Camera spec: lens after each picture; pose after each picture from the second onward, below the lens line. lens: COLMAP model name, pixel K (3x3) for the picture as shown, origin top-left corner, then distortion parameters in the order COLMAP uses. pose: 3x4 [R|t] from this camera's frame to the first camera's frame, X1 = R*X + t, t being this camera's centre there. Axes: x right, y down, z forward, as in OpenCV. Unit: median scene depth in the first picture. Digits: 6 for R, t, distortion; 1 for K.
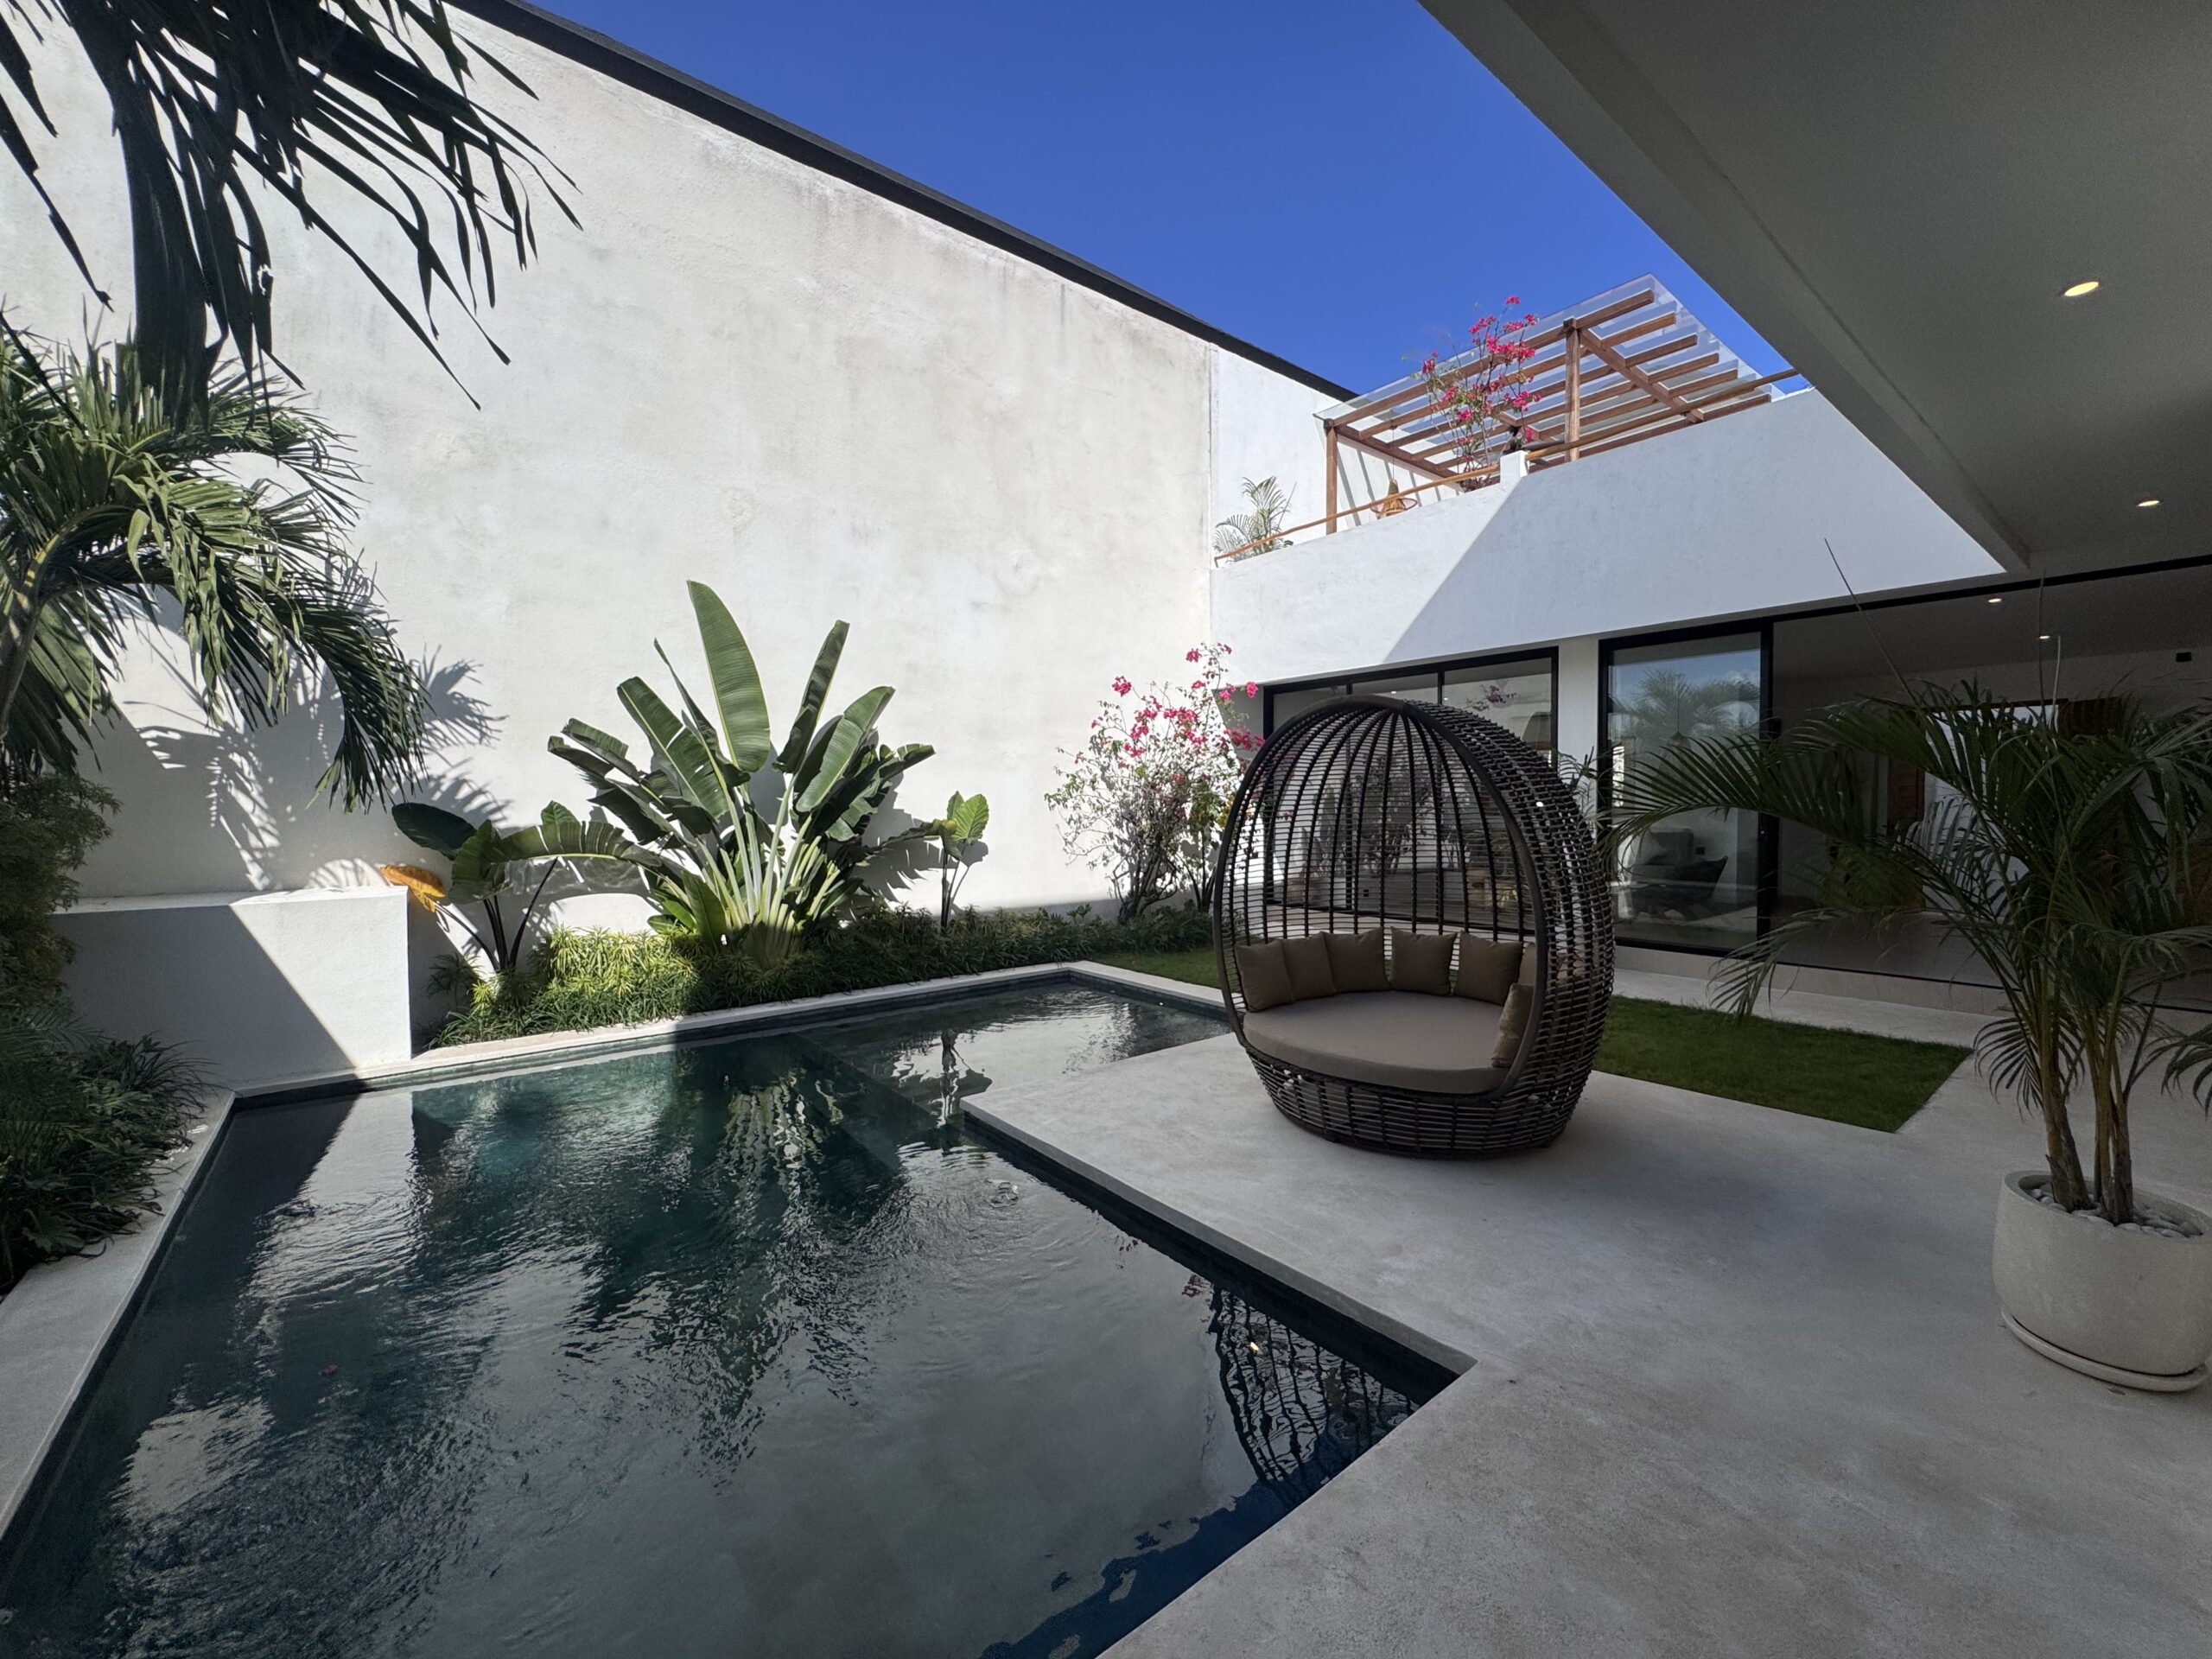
lens RADIAL K [[895.6, 0, 1098.0], [0, 895.6, 826.1], [0, 0, 1]] dist [-0.000847, -0.000069]
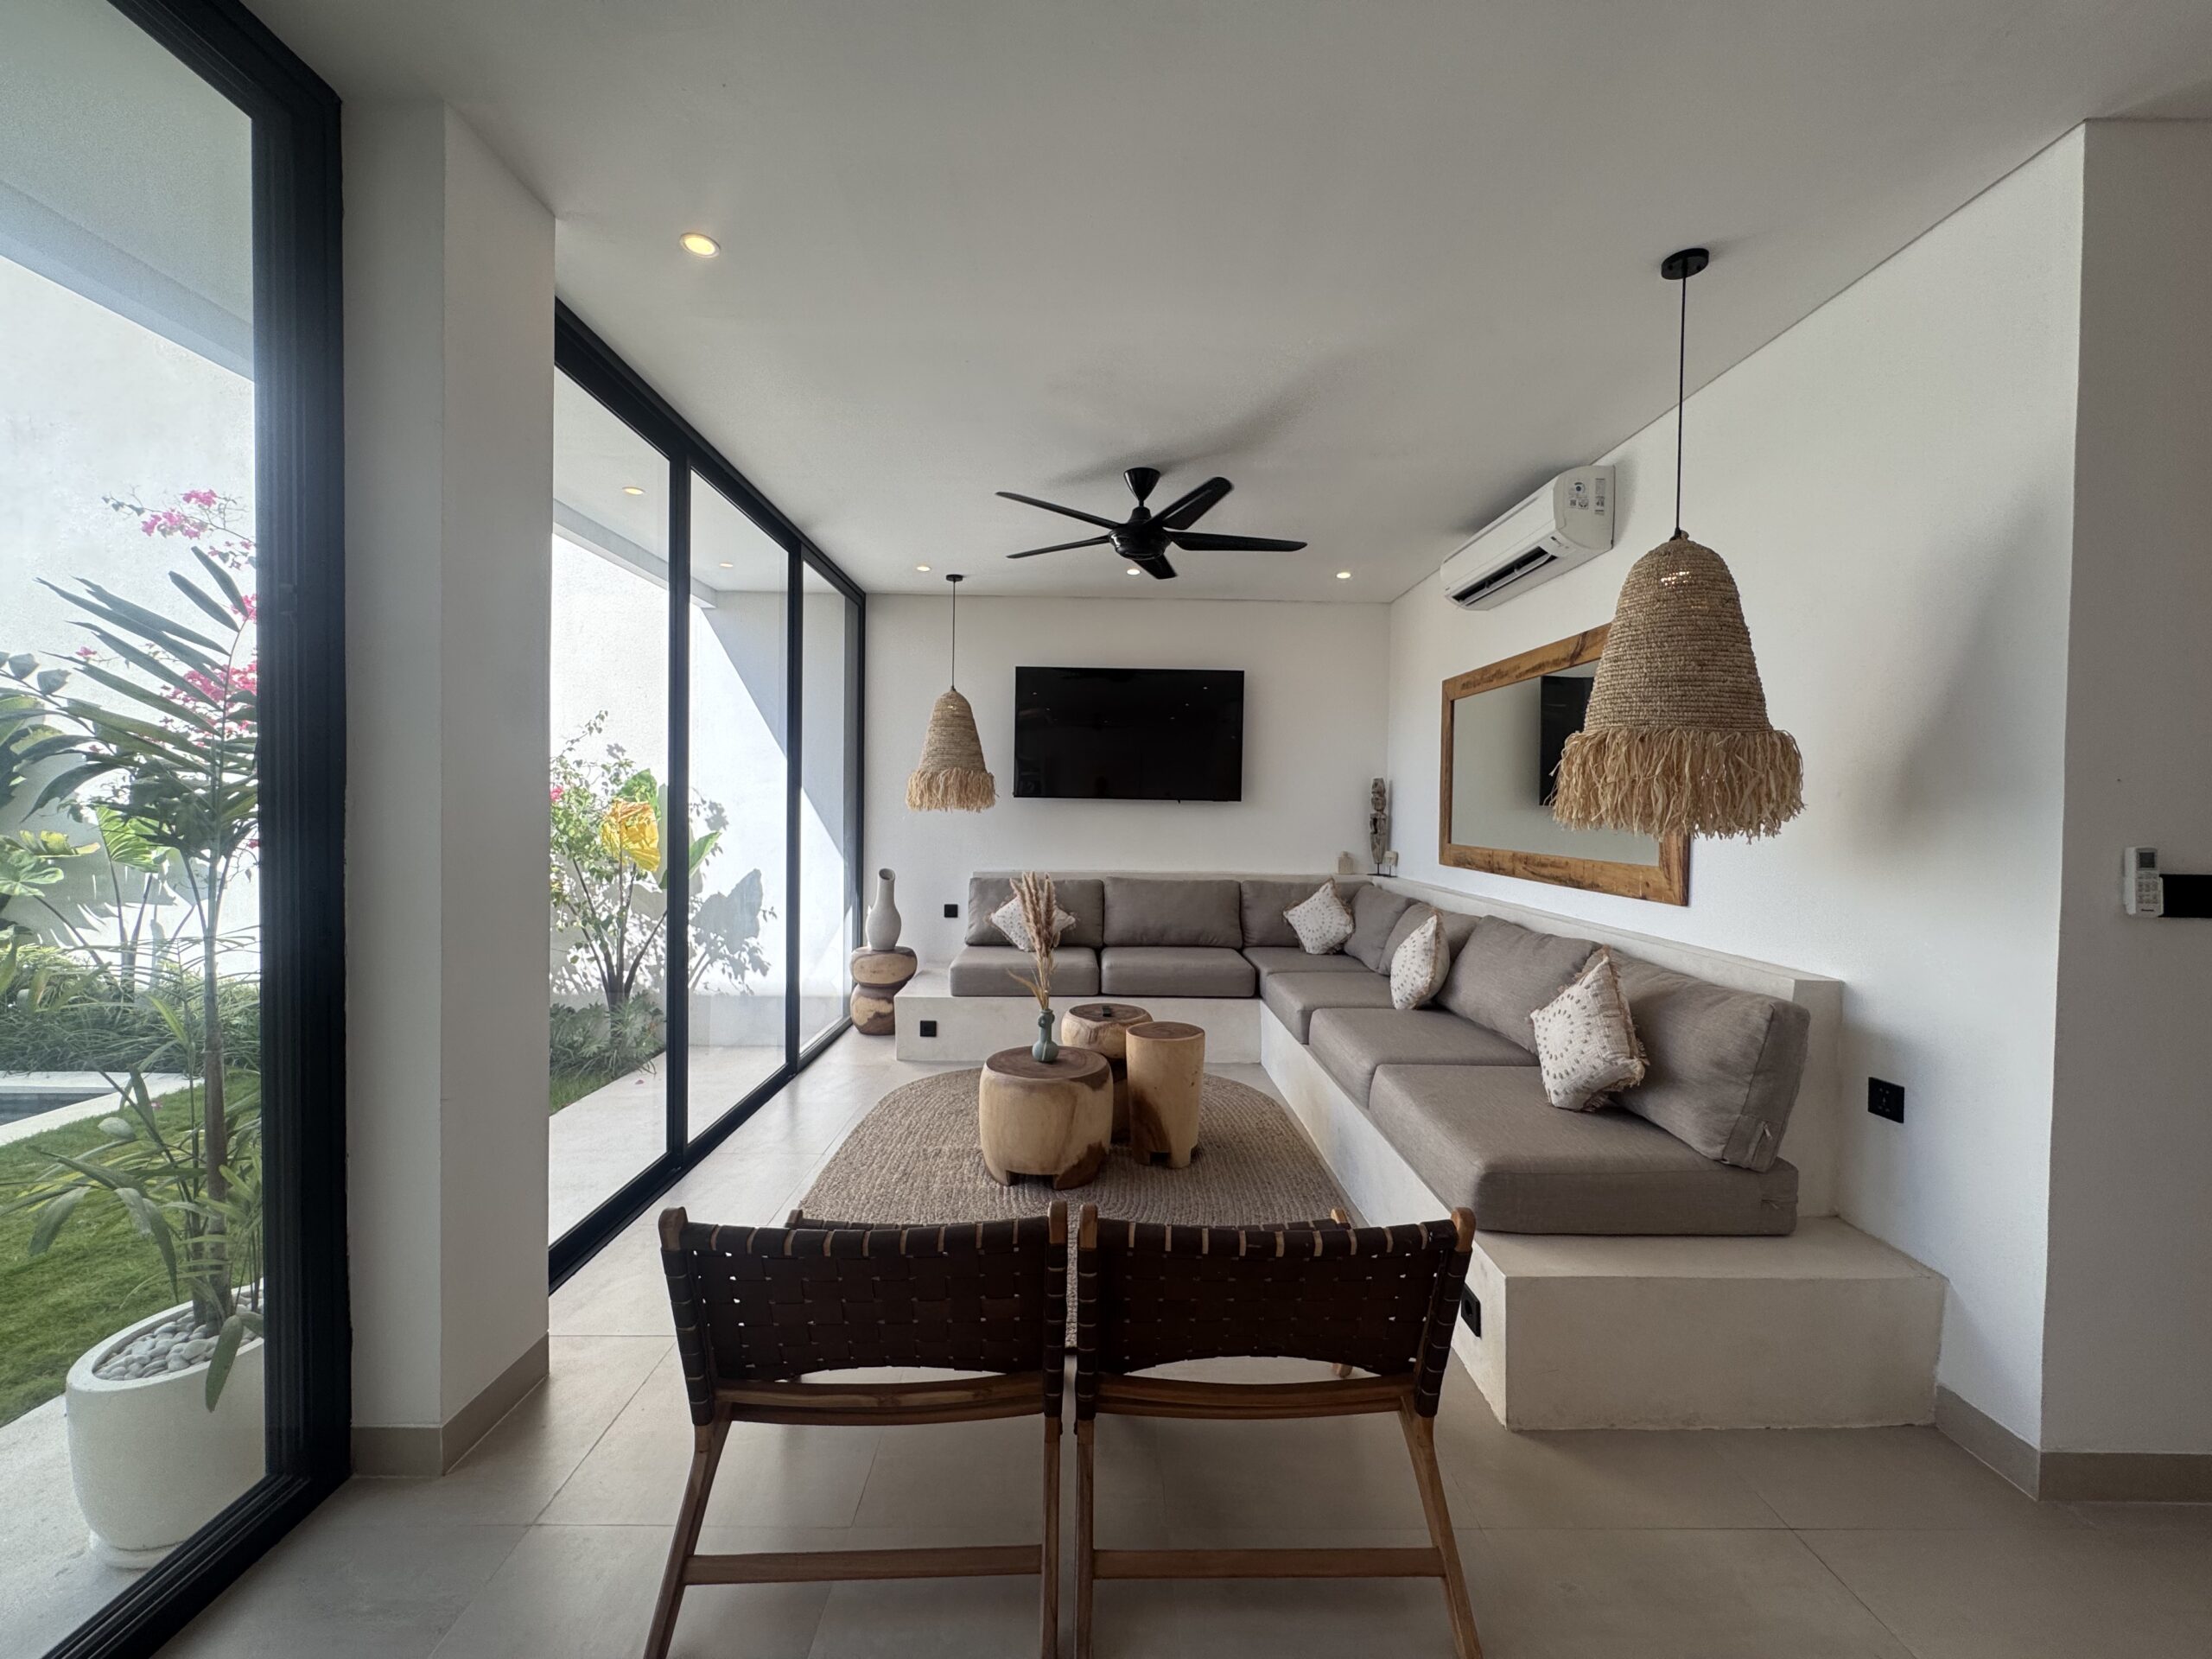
lens RADIAL K [[884.9, 0, 1104.2], [0, 884.9, 828.1], [0, 0, 1]] dist [-0.002096, 0.000113]
pose [[0.791869, 0.027496, -0.610071, 0.993591], [-0.030724, 0.999515, 0.005170, -0.045049], [0.609917, 0.014650, 0.792330, 1.108455]]
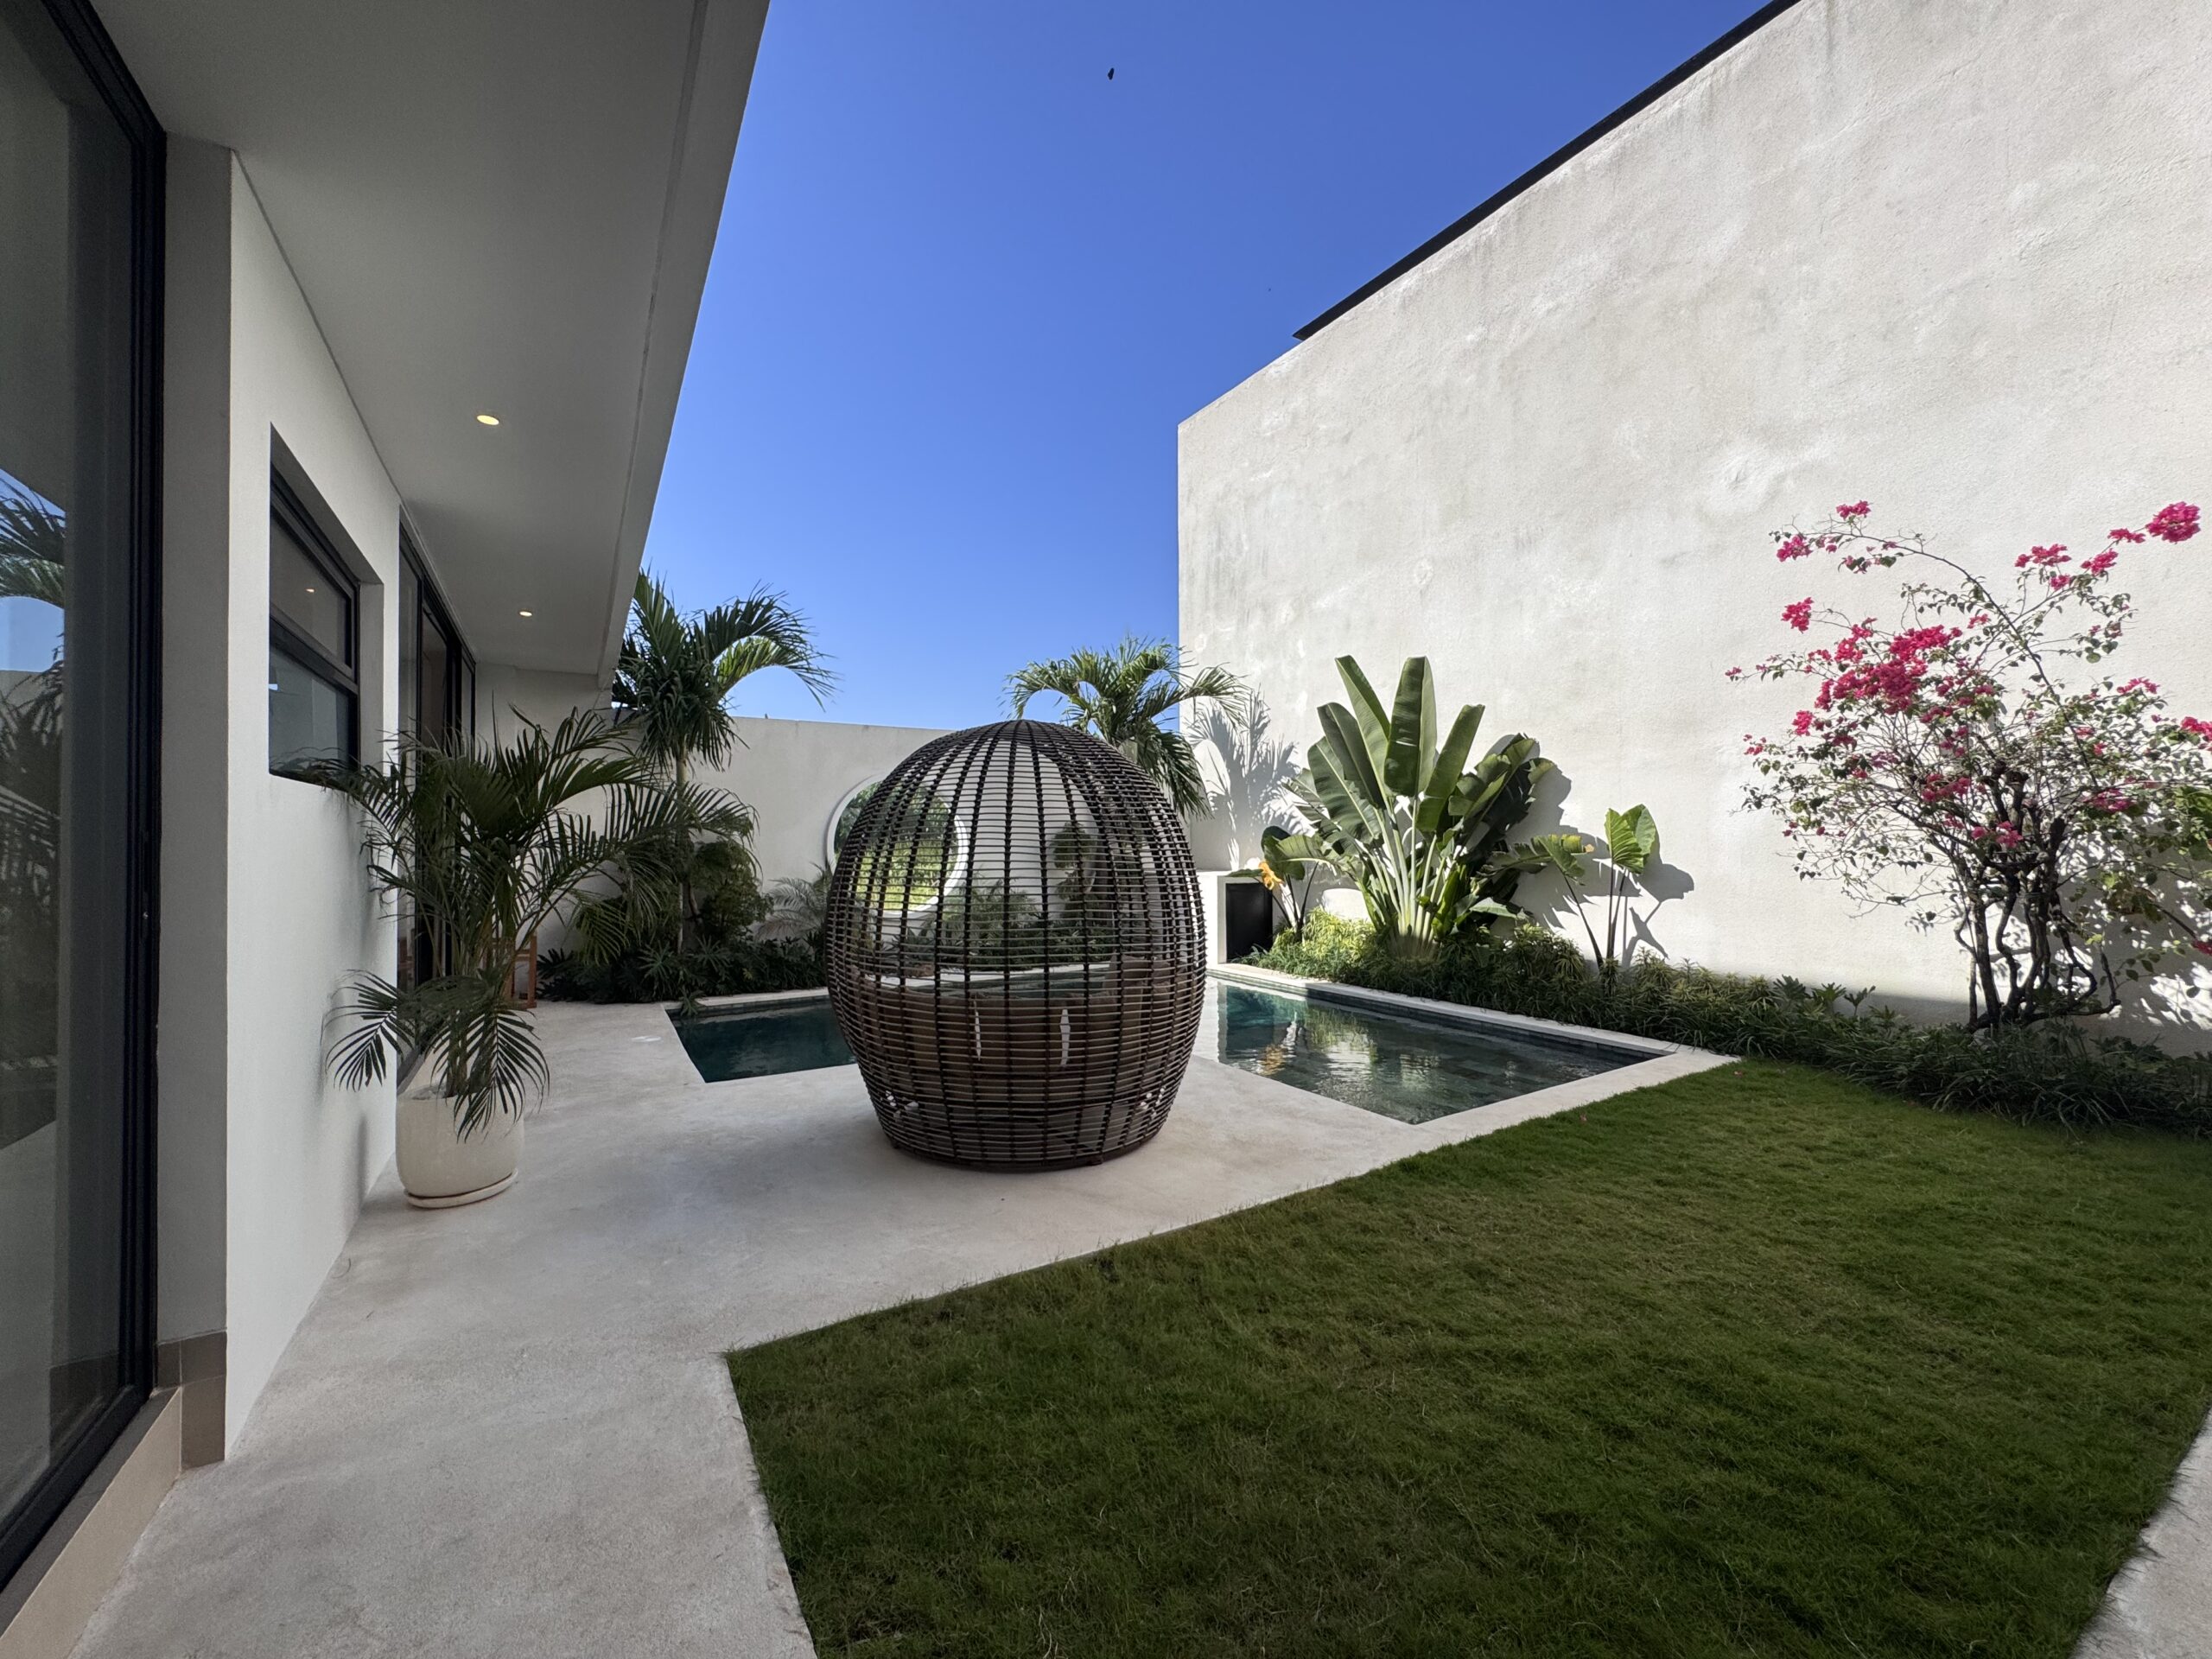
lens RADIAL K [[884.9, 0, 1104.2], [0, 884.9, 828.1], [0, 0, 1]] dist [-0.002096, 0.000113]
pose [[-0.121096, -0.007236, -0.992614, 0.841310], [-0.016692, 0.999847, -0.005252, -0.006826], [0.992500, 0.015932, -0.121198, 0.763815]]
